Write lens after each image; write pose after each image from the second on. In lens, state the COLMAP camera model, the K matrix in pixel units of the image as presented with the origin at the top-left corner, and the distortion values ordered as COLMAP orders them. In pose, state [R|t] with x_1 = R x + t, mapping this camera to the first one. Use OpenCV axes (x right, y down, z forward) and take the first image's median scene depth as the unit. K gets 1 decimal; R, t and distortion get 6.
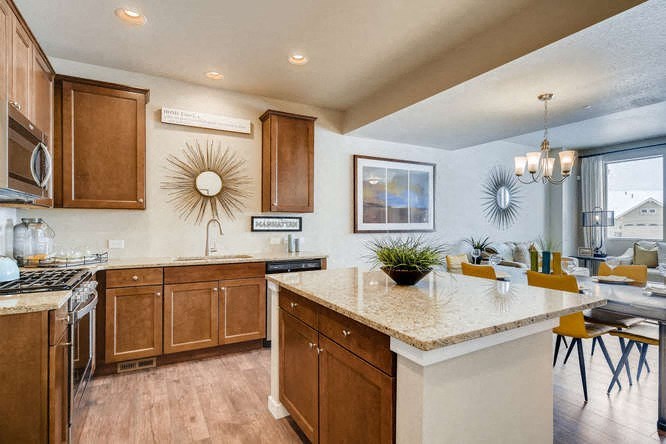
lens RADIAL K [[335.2, 0, 316.4], [0, 335.2, 224.2], [0, 0, 1]] dist [-0.010093, 0.006712]
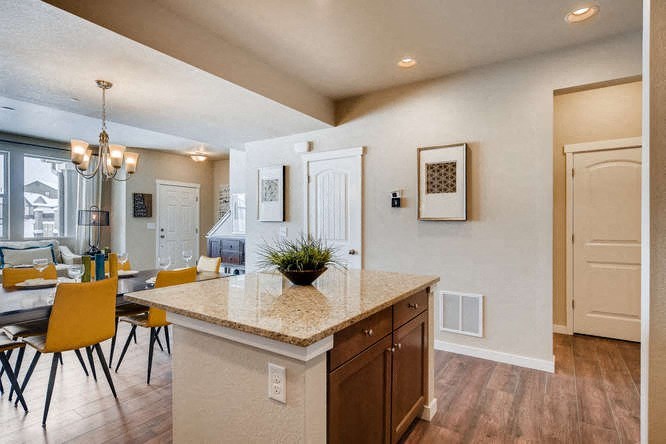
lens RADIAL K [[335.2, 0, 335.4], [0, 335.2, 220.5], [0, 0, 1]] dist [-0.010093, 0.006712]
pose [[-0.487179, 0.004820, 0.873289, -0.271586], [-0.005637, 0.999947, -0.008664, -0.003871], [-0.873284, -0.009143, -0.487126, 0.588673]]
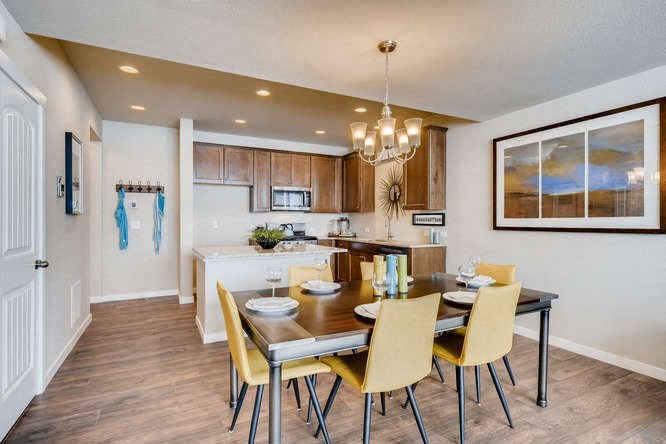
lens RADIAL K [[335.2, 0, 332.8], [0, 335.2, 221.1], [0, 0, 1]] dist [-0.010093, 0.006712]
pose [[-0.009843, 0.002366, -0.999949, 0.982181], [0.001777, 0.999996, 0.002349, 0.001735], [0.999950, -0.001753, -0.009847, 0.590206]]
